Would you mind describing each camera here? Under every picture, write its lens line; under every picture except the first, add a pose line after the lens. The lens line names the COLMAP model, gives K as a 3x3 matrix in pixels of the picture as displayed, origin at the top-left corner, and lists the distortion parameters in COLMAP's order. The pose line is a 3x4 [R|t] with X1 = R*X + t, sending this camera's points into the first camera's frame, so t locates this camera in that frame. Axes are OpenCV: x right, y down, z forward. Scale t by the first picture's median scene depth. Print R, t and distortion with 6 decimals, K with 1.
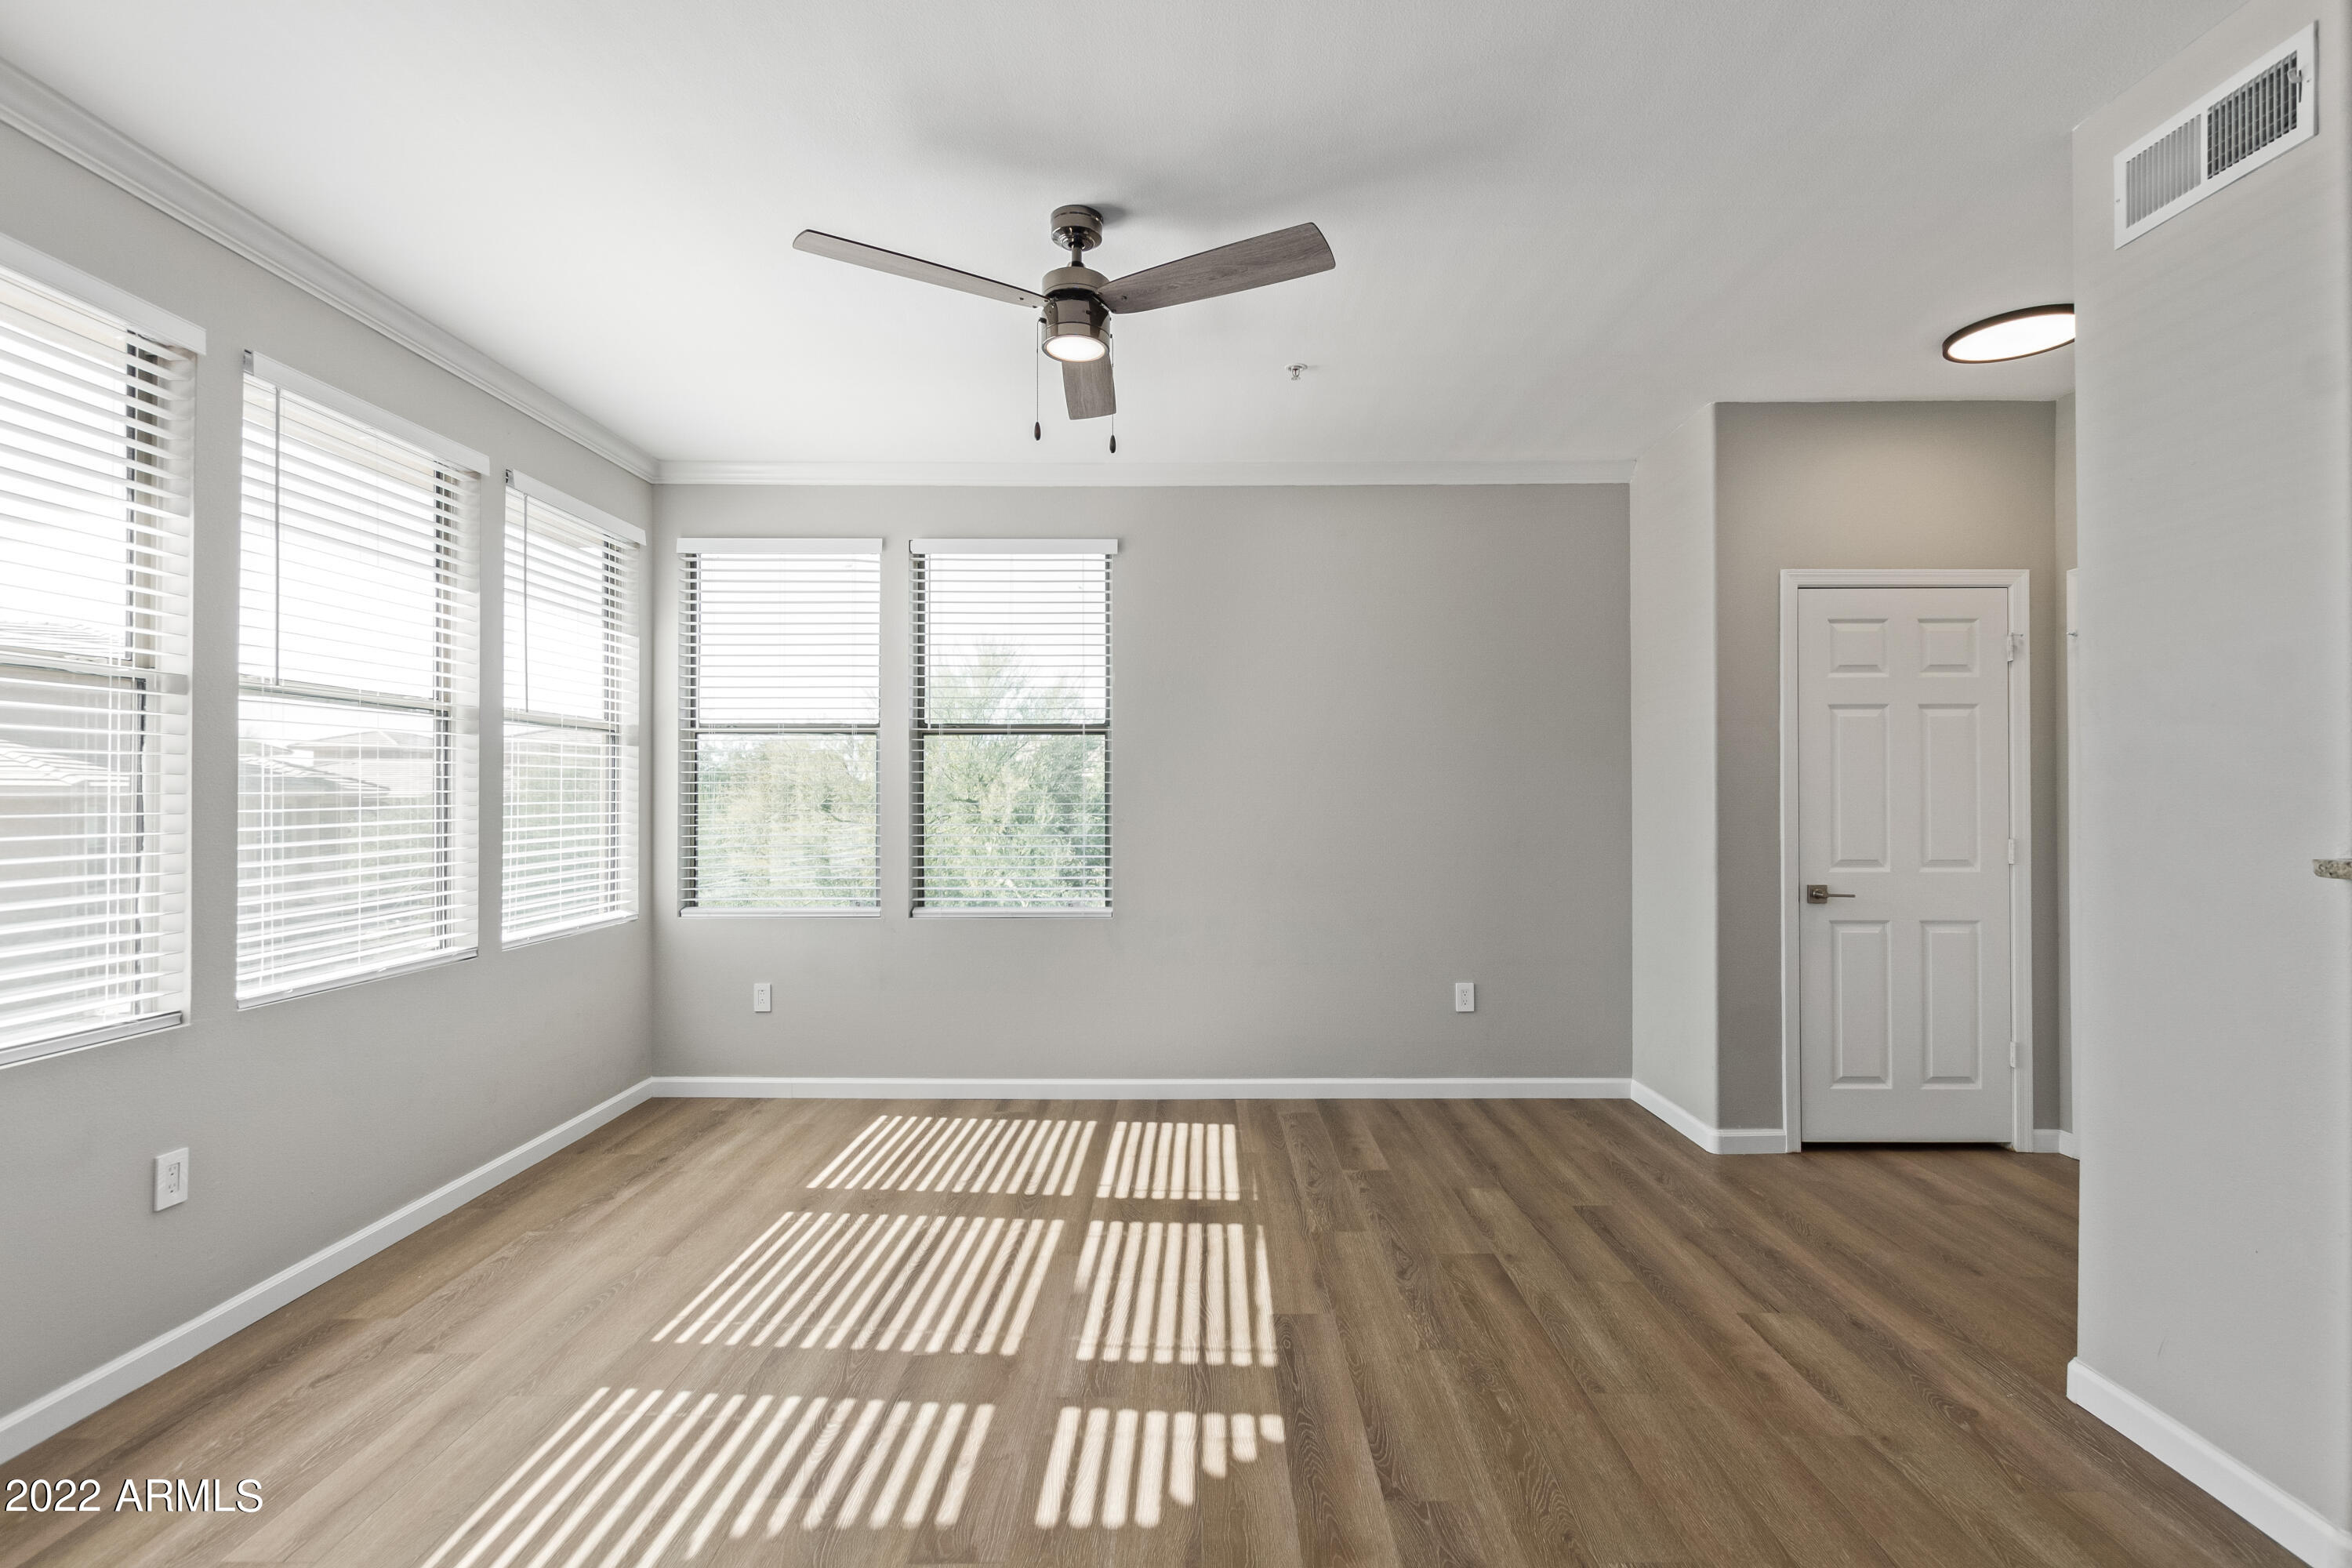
lens RADIAL K [[1081.2, 0, 1199.6], [0, 1081.2, 786.5], [0, 0, 1]] dist [0.003493, -0.001709]
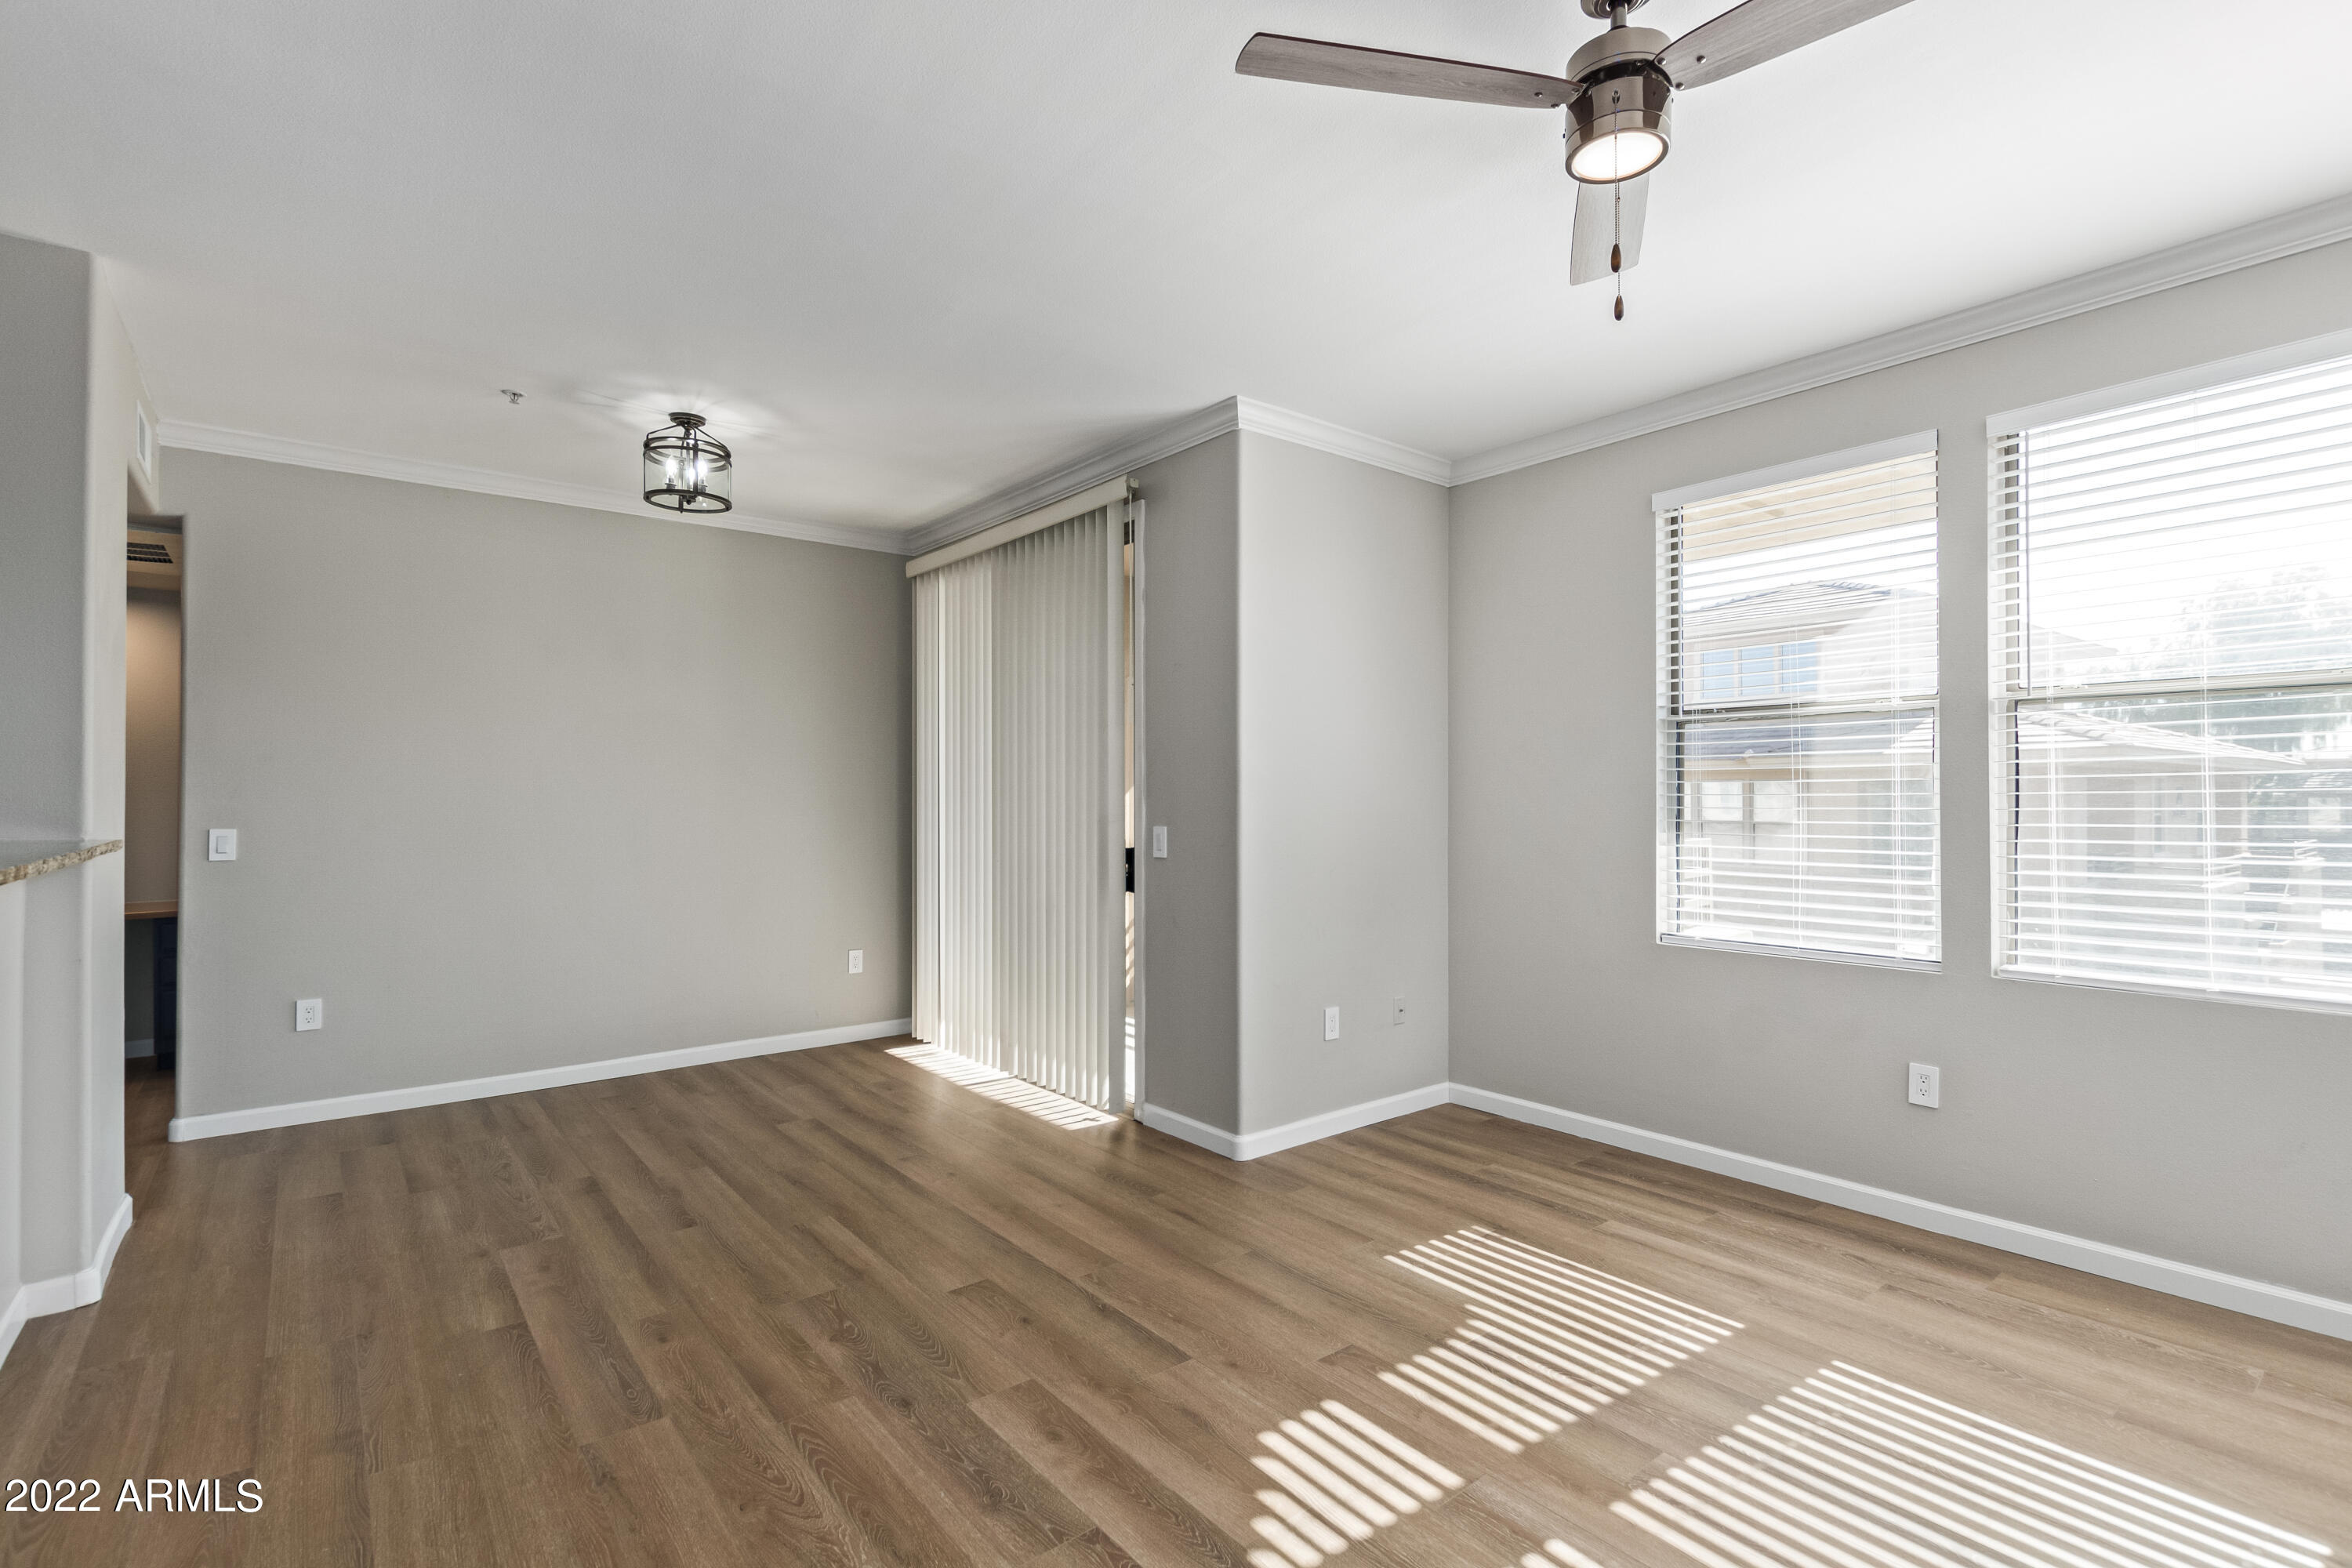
lens RADIAL K [[1081.2, 0, 1184.4], [0, 1081.2, 781.3], [0, 0, 1]] dist [0.003493, -0.001709]
pose [[-0.779787, -0.002819, -0.626038, 0.492357], [0.010613, 0.999787, -0.017722, 0.004929], [0.625954, -0.020463, -0.779591, 1.243921]]
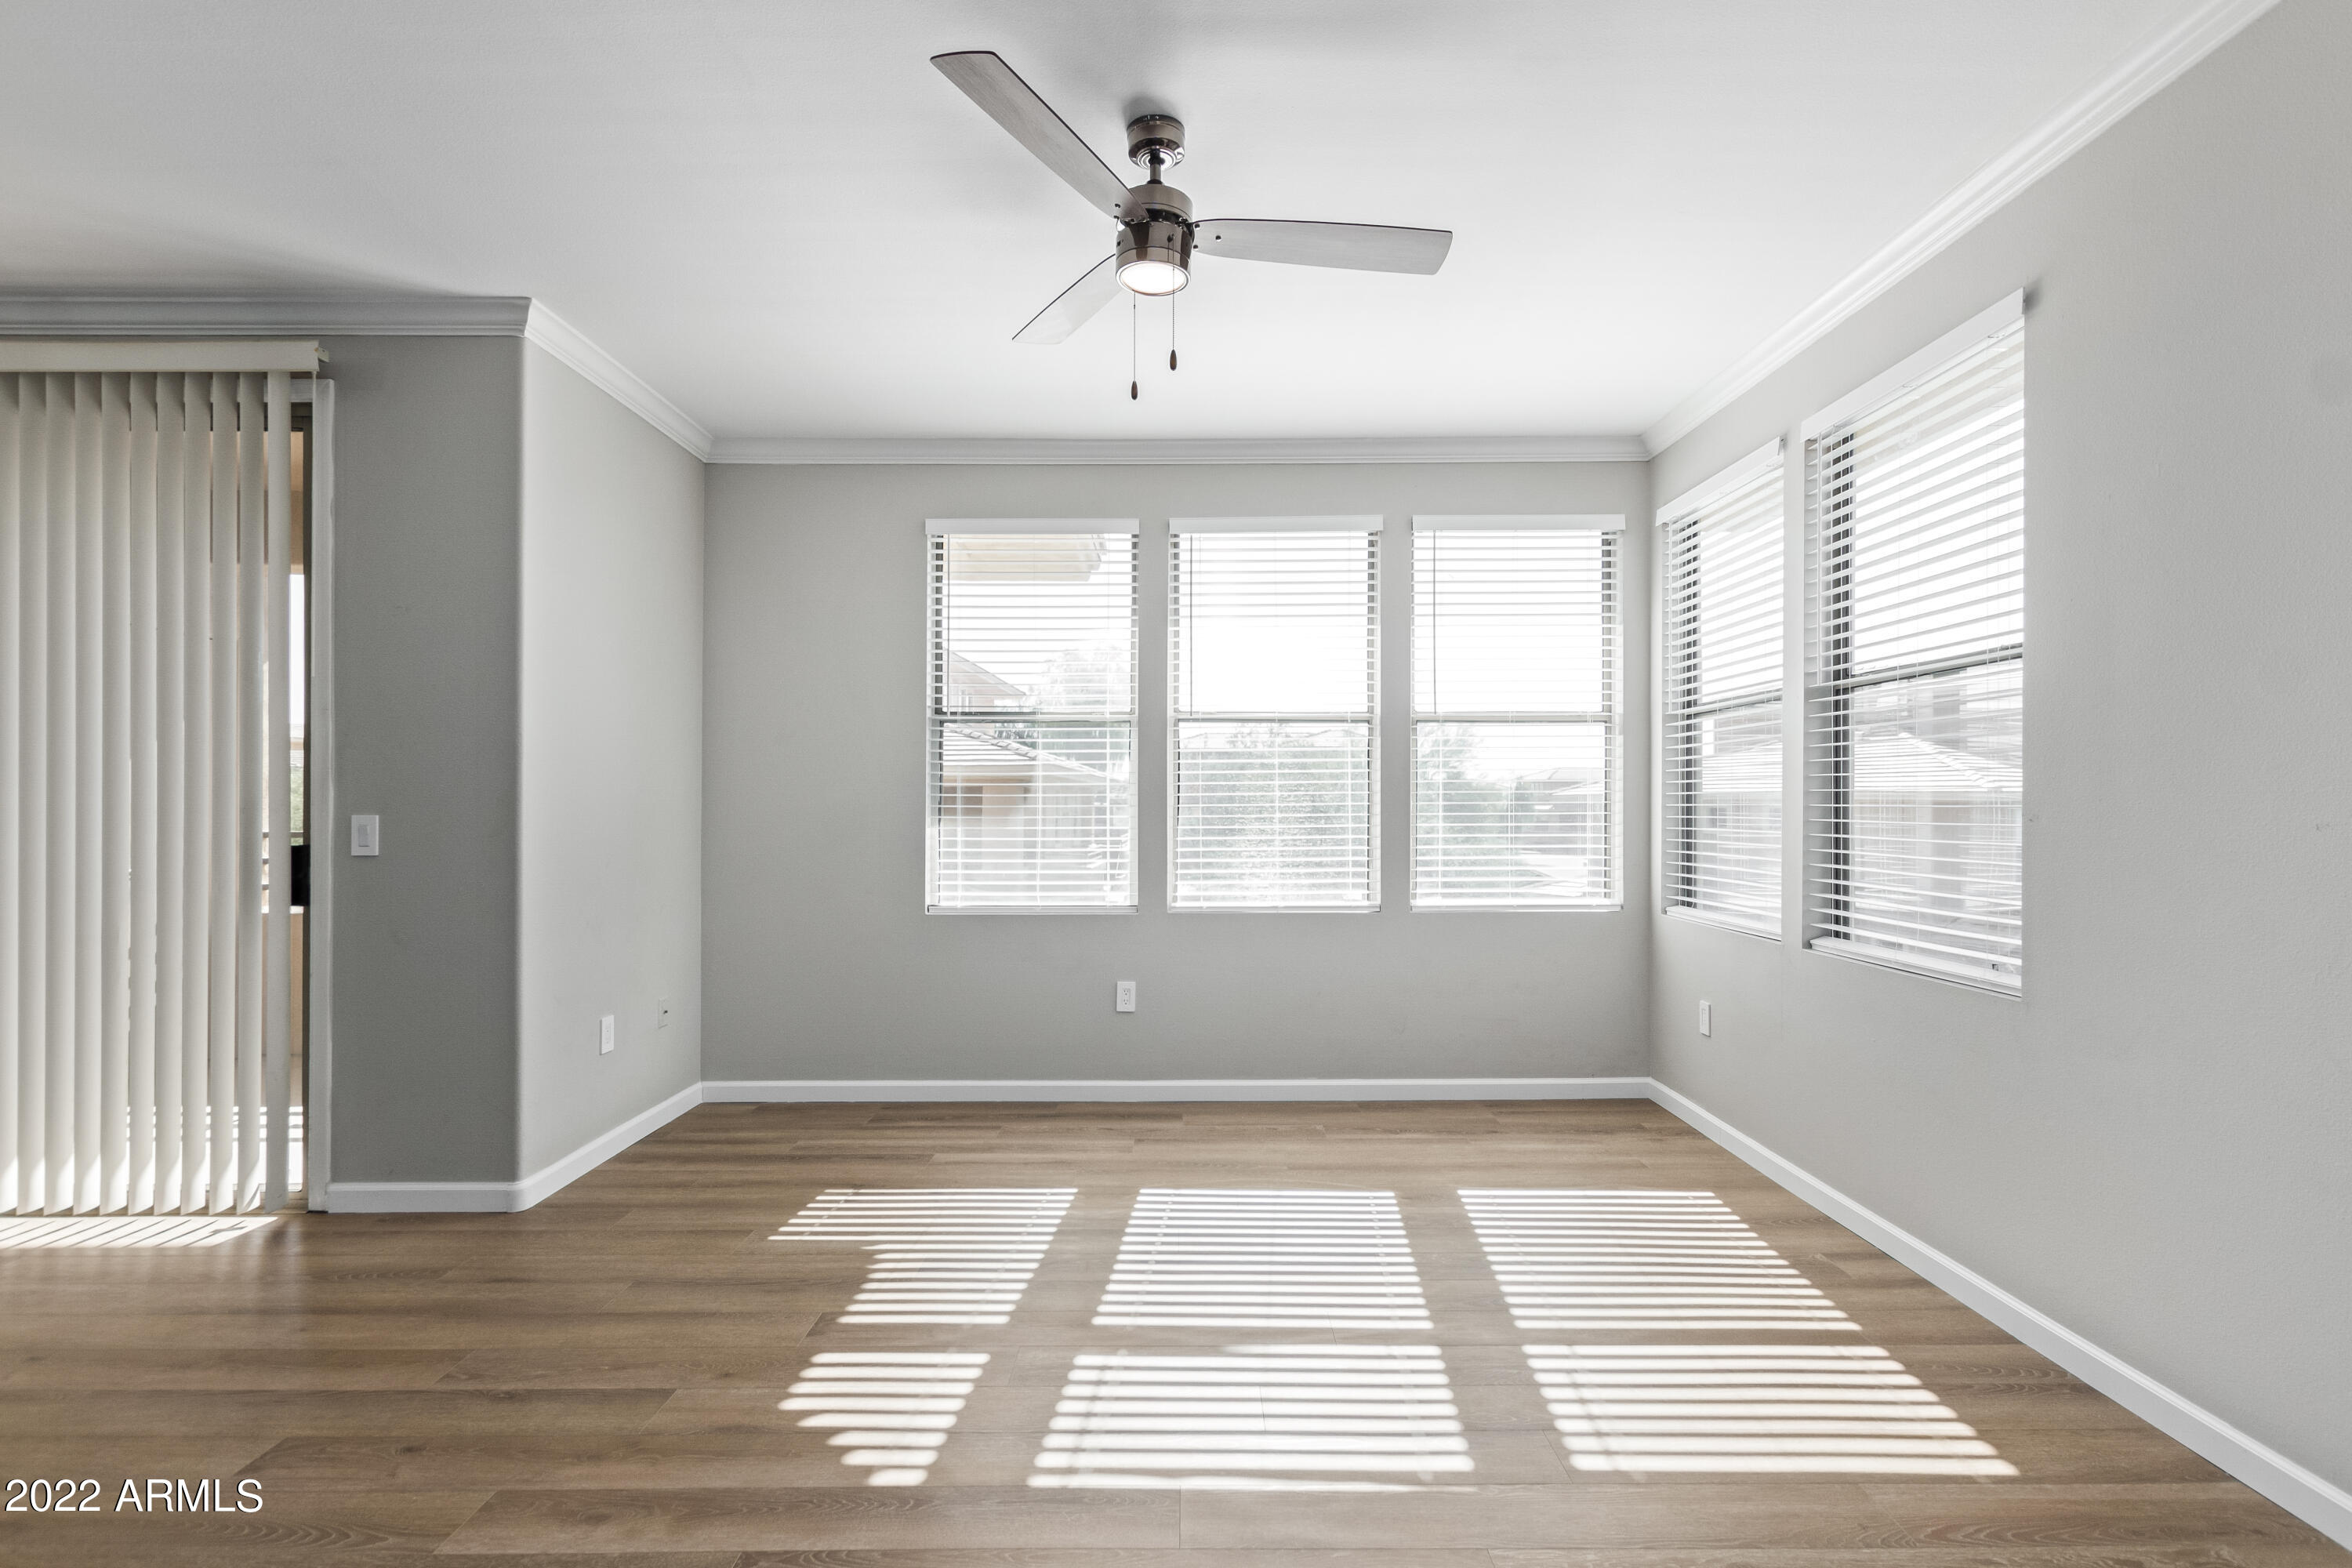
lens RADIAL K [[1081.2, 0, 1195.7], [0, 1081.2, 798.9], [0, 0, 1]] dist [0.003493, -0.001709]
pose [[0.002193, -0.000639, -0.999997, 0.723910], [0.007777, 0.999970, -0.000622, 0.029377], [0.999967, -0.007776, 0.002198, 0.941465]]
